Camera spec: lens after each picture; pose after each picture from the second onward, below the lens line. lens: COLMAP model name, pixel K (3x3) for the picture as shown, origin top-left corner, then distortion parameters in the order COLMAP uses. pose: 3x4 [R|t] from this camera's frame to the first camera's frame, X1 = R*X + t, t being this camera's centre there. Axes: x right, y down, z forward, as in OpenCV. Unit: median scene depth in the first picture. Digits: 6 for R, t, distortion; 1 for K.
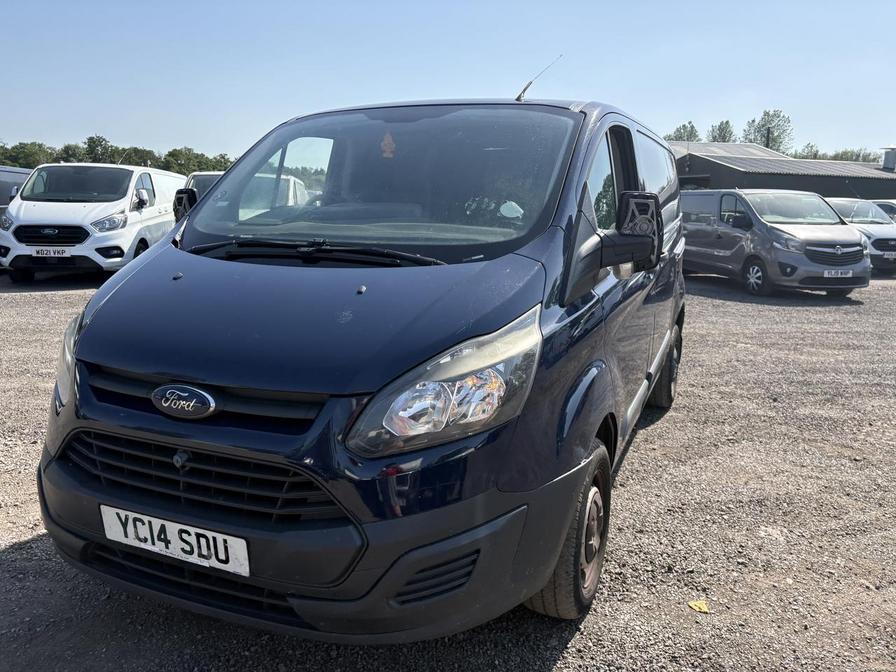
lens RADIAL K [[719.7, 0, 448.0], [0, 719.7, 336.0], [0, 0, 1]] dist [0.008867, 0.001216]
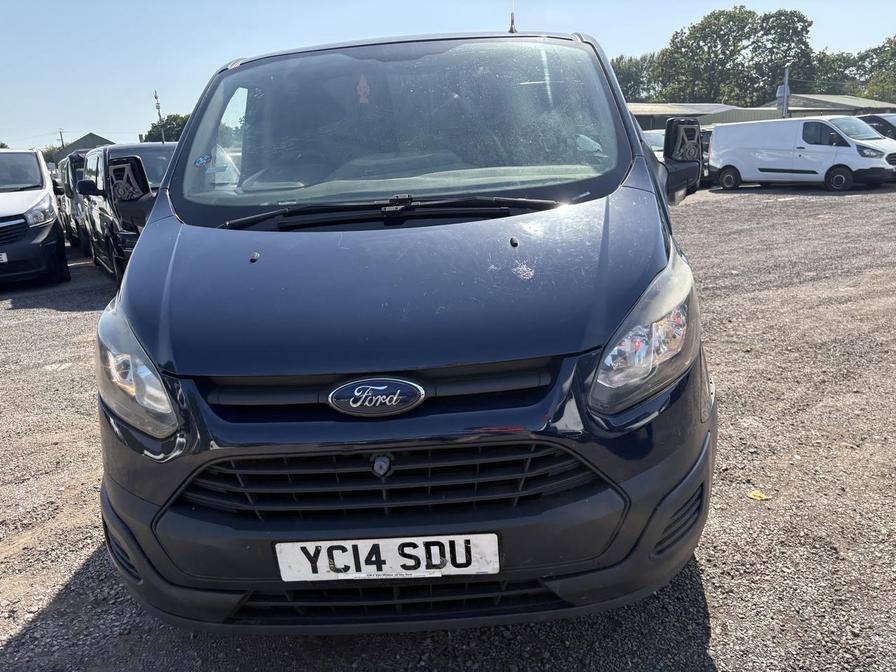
lens RADIAL K [[719.7, 0, 448.0], [0, 719.7, 336.0], [0, 0, 1]] dist [0.008867, 0.001216]
pose [[0.923721, -0.166918, 0.344787, -0.563334], [0.146403, 0.985574, 0.084908, -0.038077], [-0.353986, -0.027953, 0.934833, 0.186996]]
